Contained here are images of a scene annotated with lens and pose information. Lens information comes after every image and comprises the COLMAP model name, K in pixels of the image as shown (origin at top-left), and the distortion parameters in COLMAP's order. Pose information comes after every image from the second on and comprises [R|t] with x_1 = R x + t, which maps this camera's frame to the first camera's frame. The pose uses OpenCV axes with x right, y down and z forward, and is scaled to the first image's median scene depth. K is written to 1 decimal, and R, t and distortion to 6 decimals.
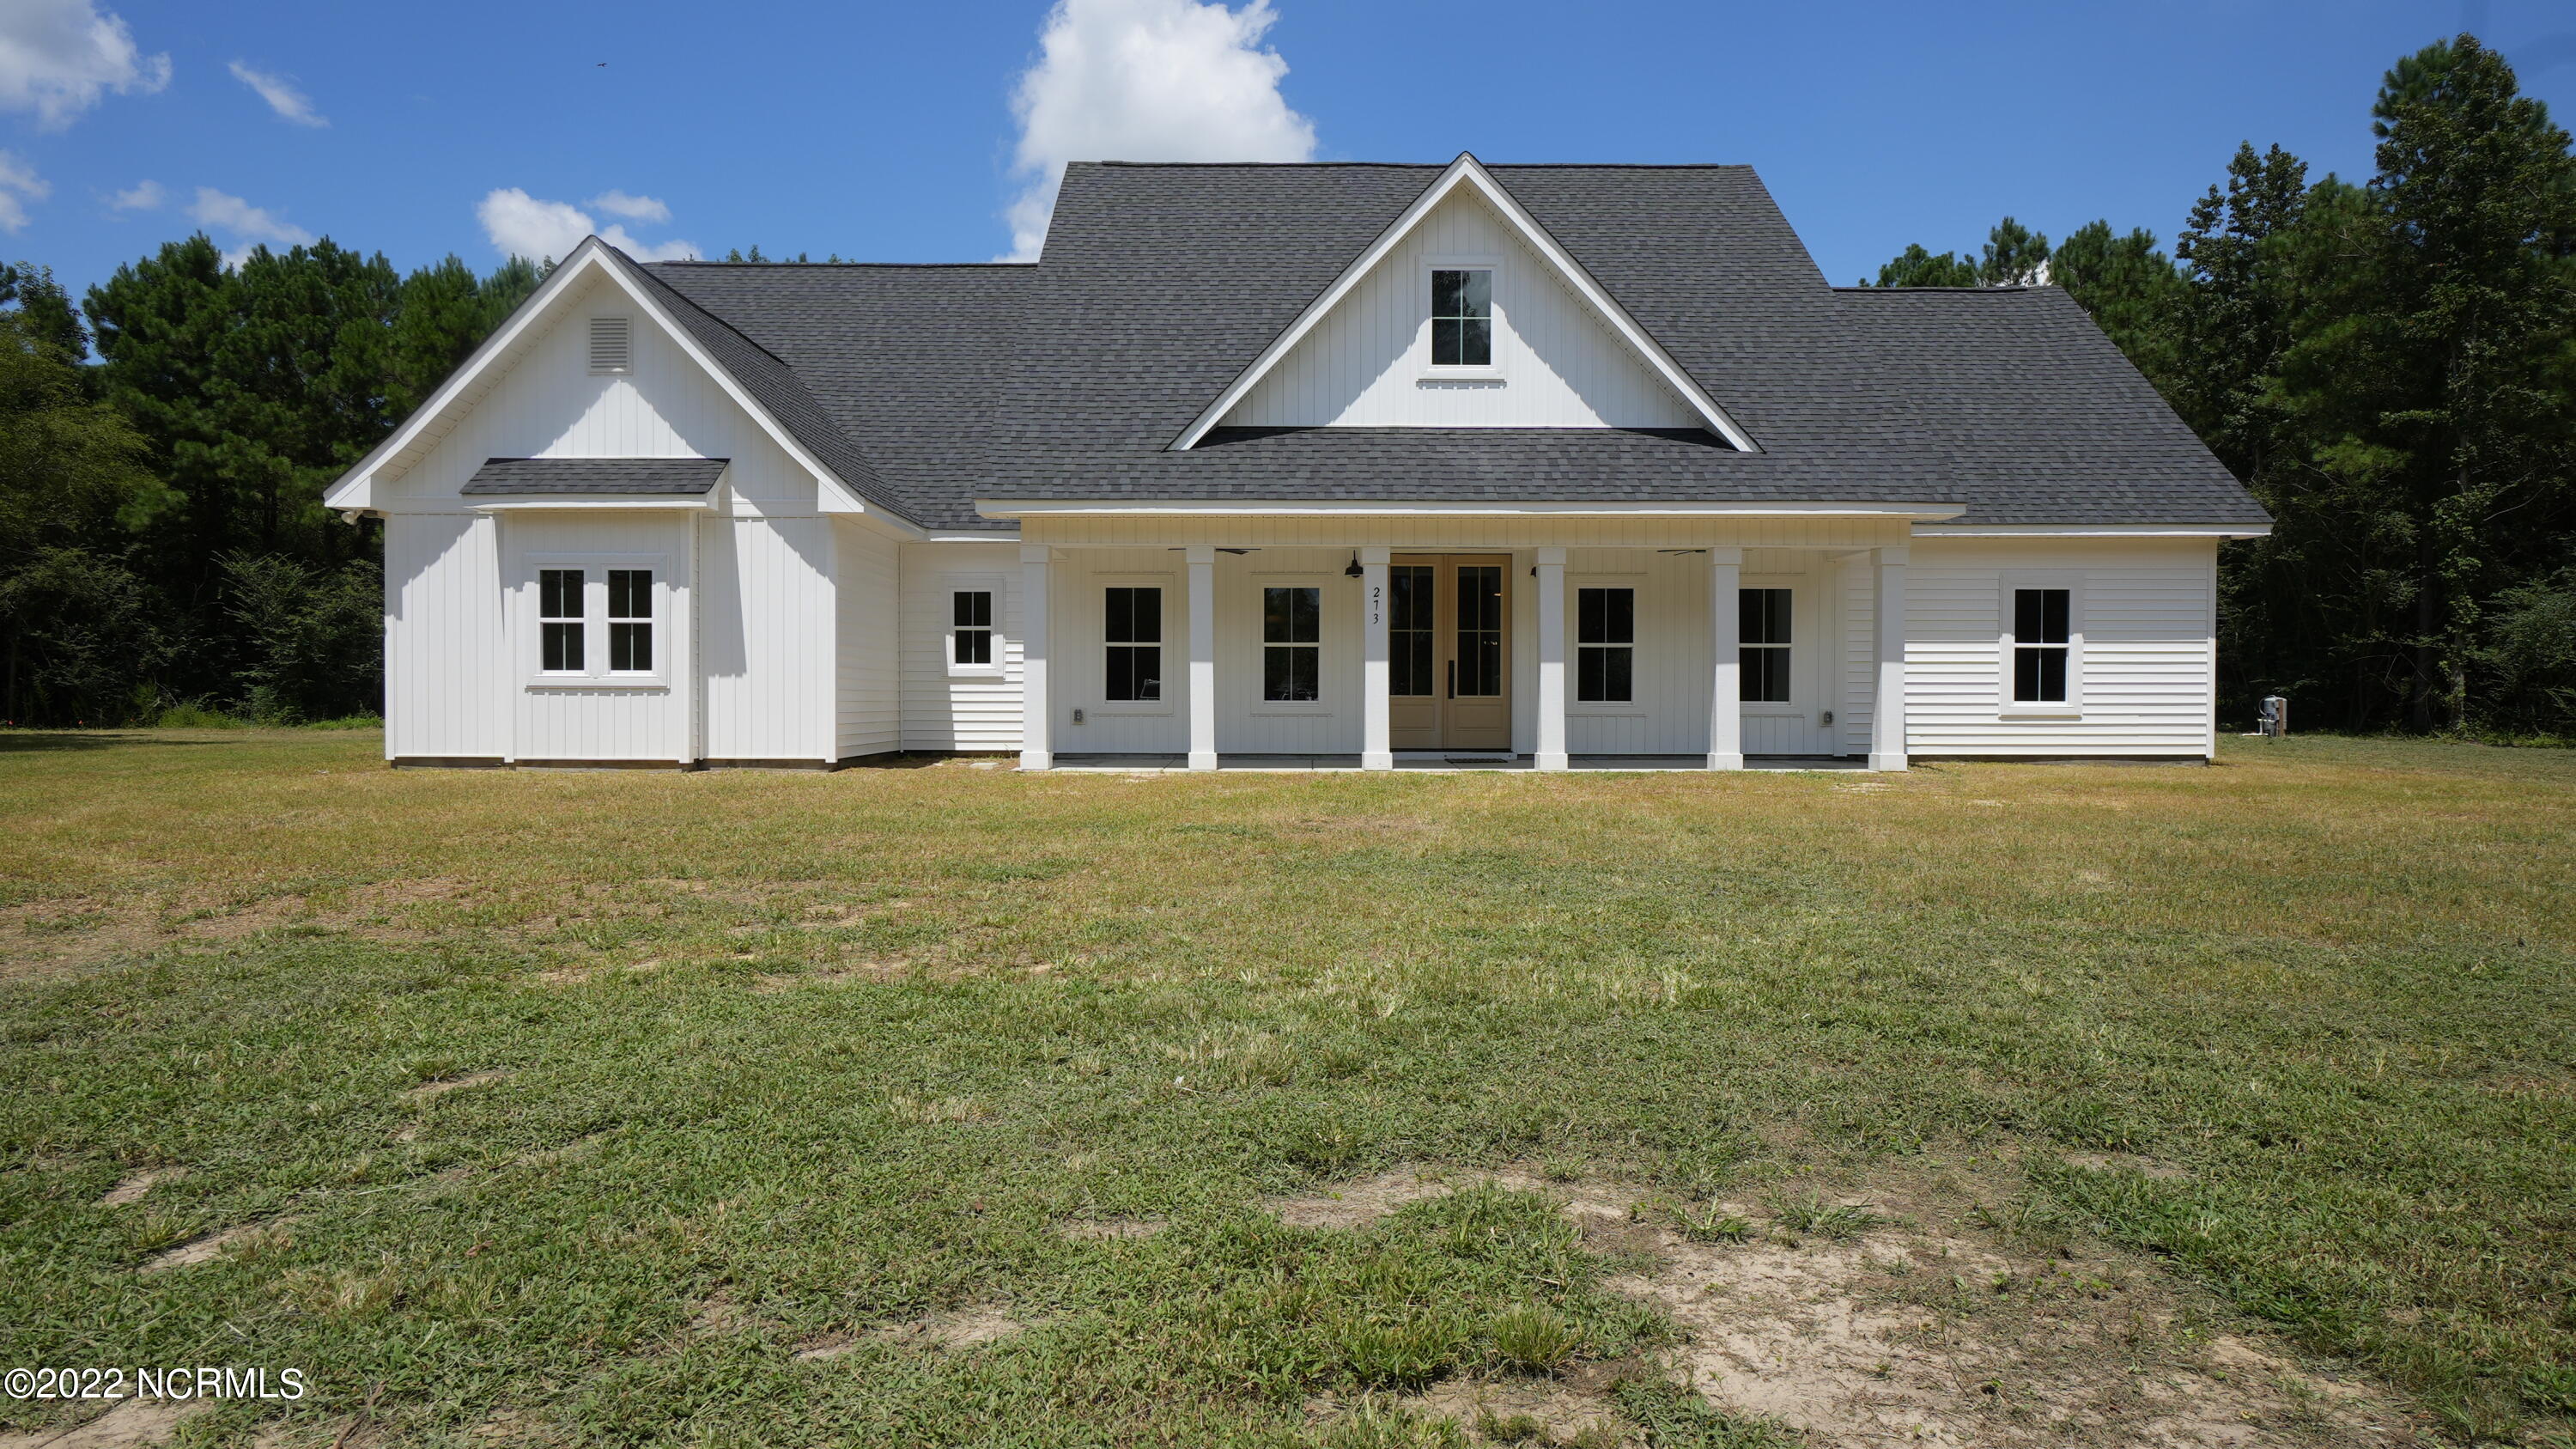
lens RADIAL K [[1521.2, 0, 1288.7], [0, 1521.2, 732.0], [0, 0, 1]] dist [-0.017000, -0.000100]
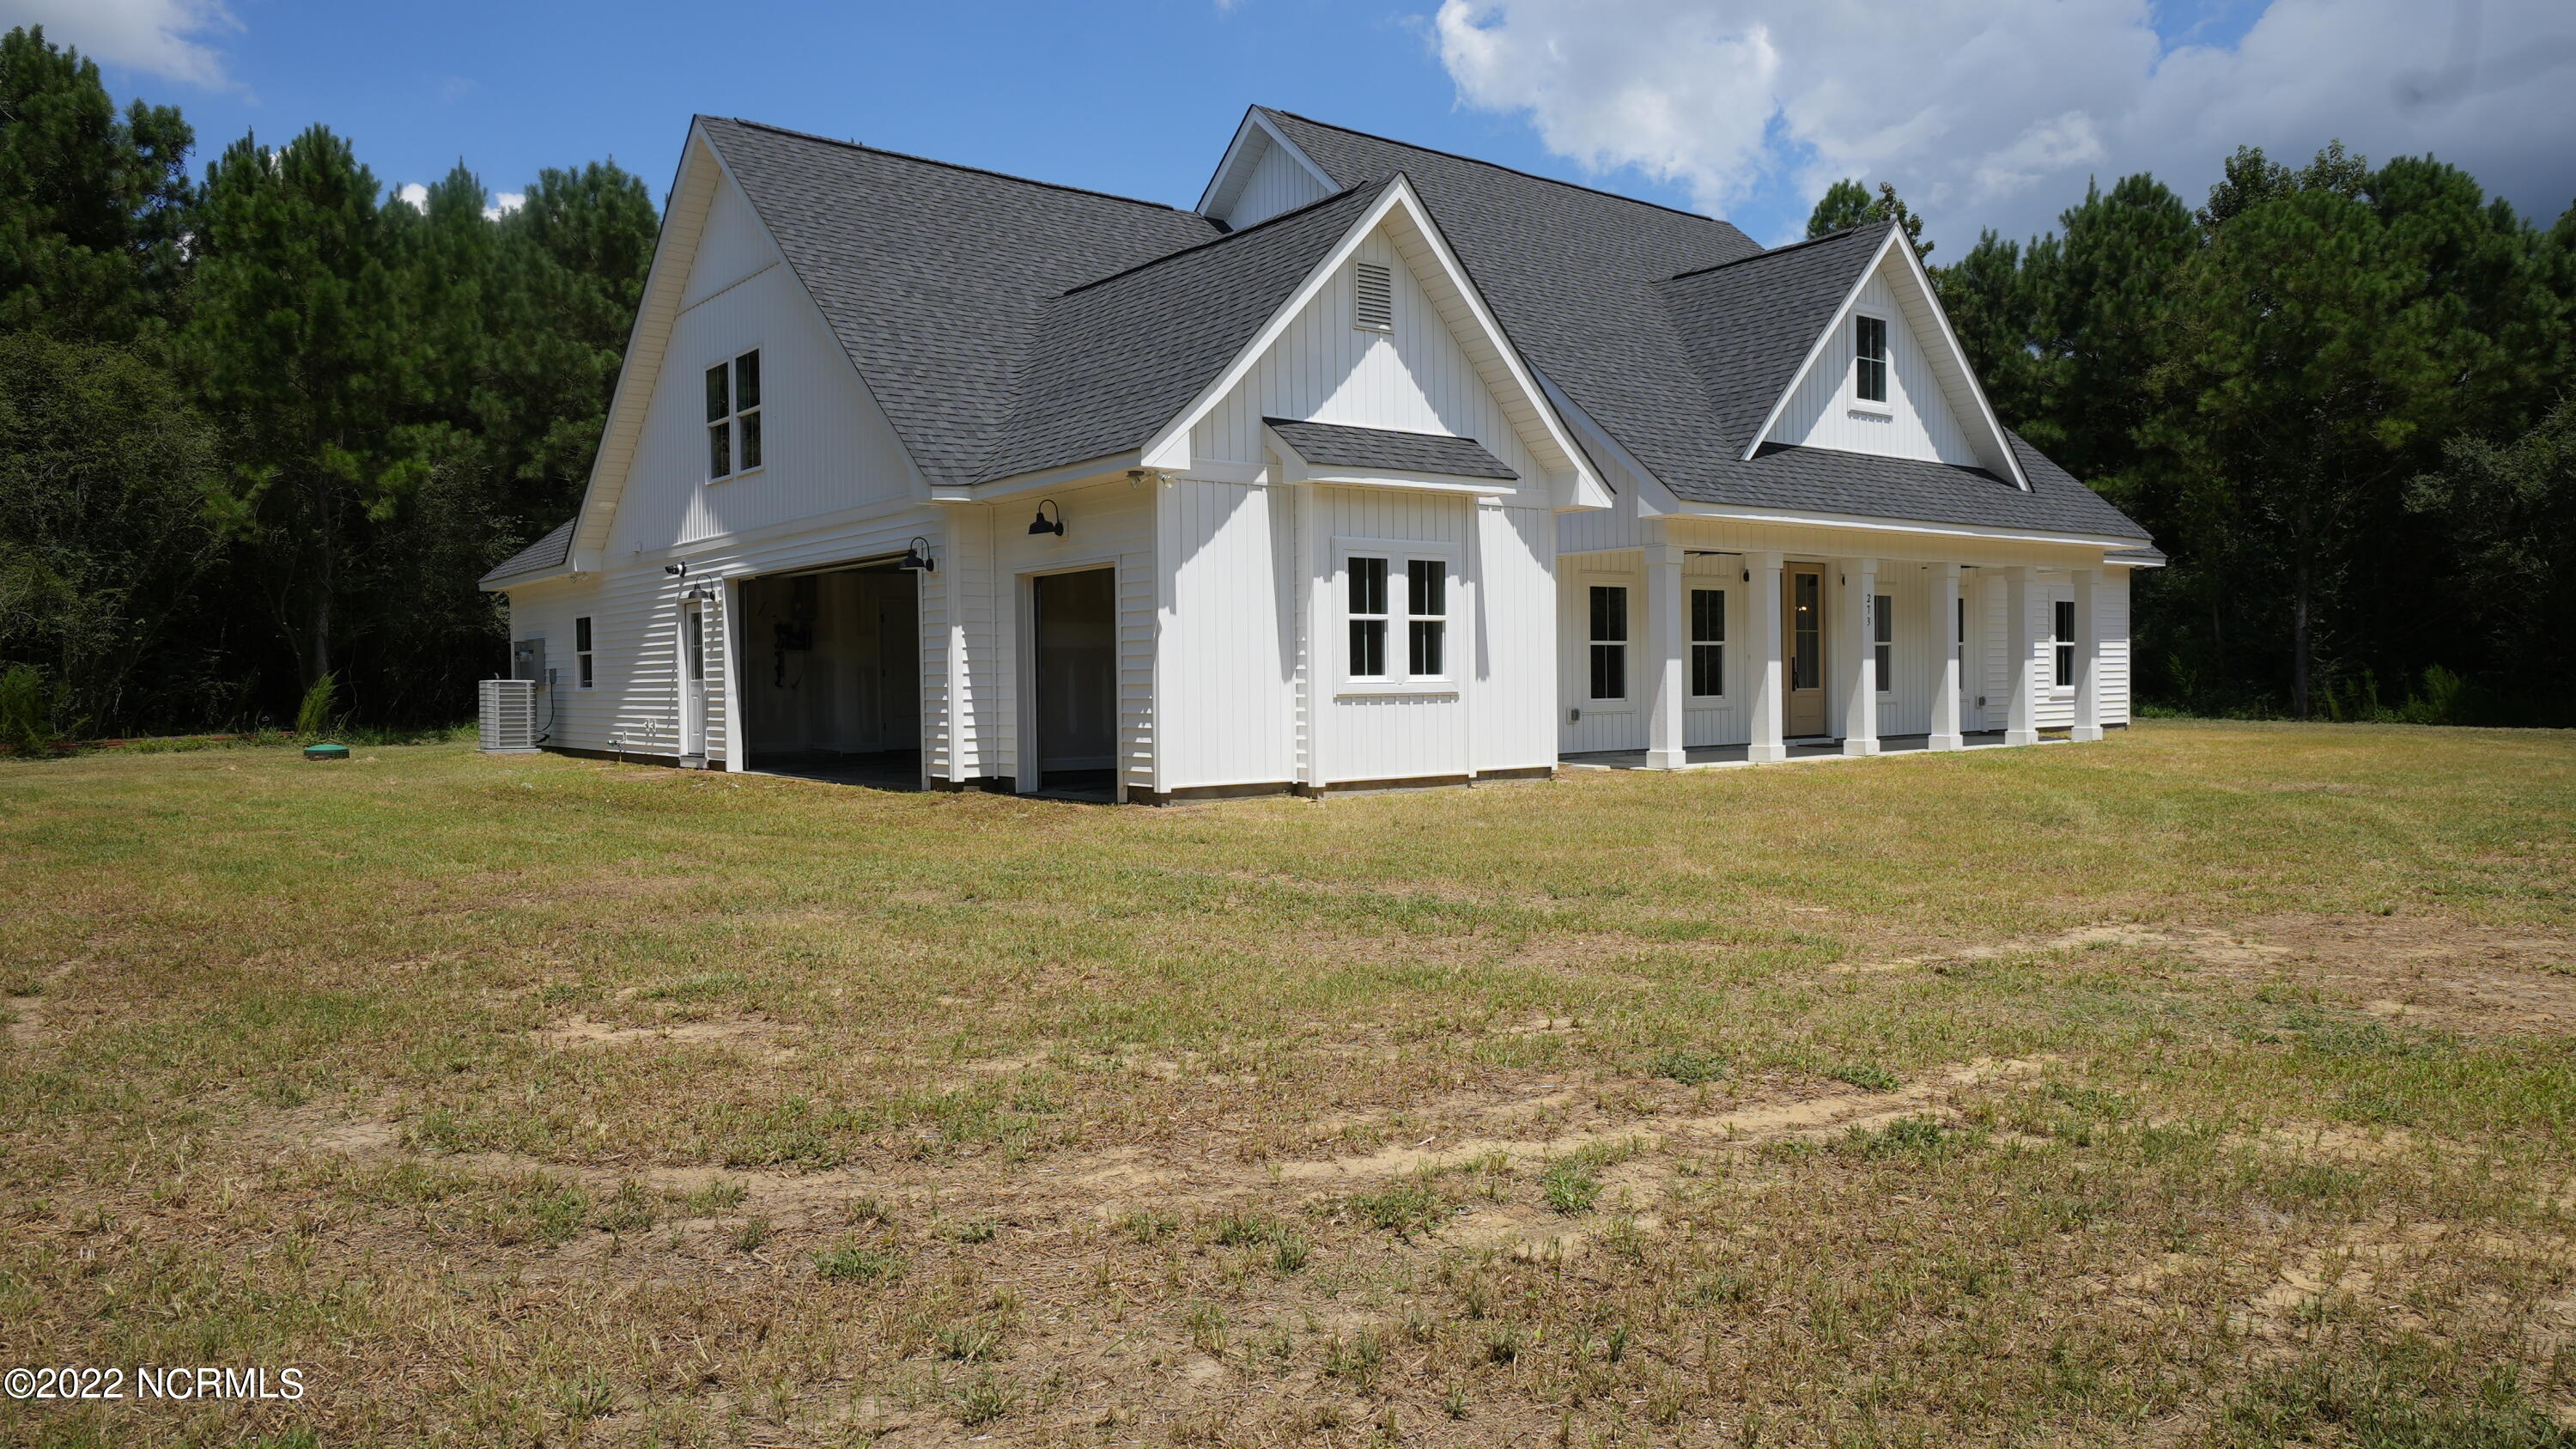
lens RADIAL K [[1761.8, 0, 1294.6], [0, 1761.8, 736.2], [0, 0, 1]] dist [-0.002487, -0.000360]
pose [[0.779153, -0.032693, 0.625981, -1.078464], [0.030217, 0.999437, 0.014587, -0.021352], [-0.626105, 0.007550, 0.779702, 0.241124]]
